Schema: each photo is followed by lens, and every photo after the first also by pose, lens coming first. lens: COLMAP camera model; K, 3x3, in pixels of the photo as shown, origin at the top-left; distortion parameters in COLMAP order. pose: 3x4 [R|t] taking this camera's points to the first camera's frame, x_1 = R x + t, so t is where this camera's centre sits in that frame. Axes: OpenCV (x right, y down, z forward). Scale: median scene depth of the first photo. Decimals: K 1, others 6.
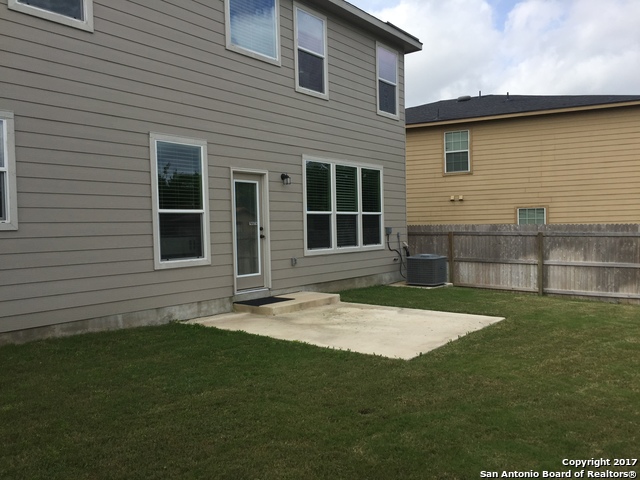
lens RADIAL K [[550.0, 0, 320.2], [0, 550.0, 241.1], [0, 0, 1]] dist [0.068962, -0.055965]
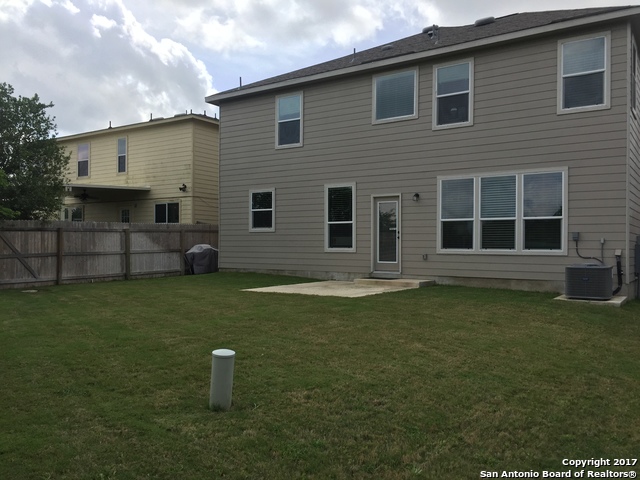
lens RADIAL K [[550.0, 0, 320.1], [0, 550.0, 239.3], [0, 0, 1]] dist [0.068962, -0.055965]
pose [[0.061273, 0.015484, -0.998001, 1.385497], [-0.030256, 0.999449, 0.013649, -0.017535], [0.997662, 0.029359, 0.061708, 0.701285]]
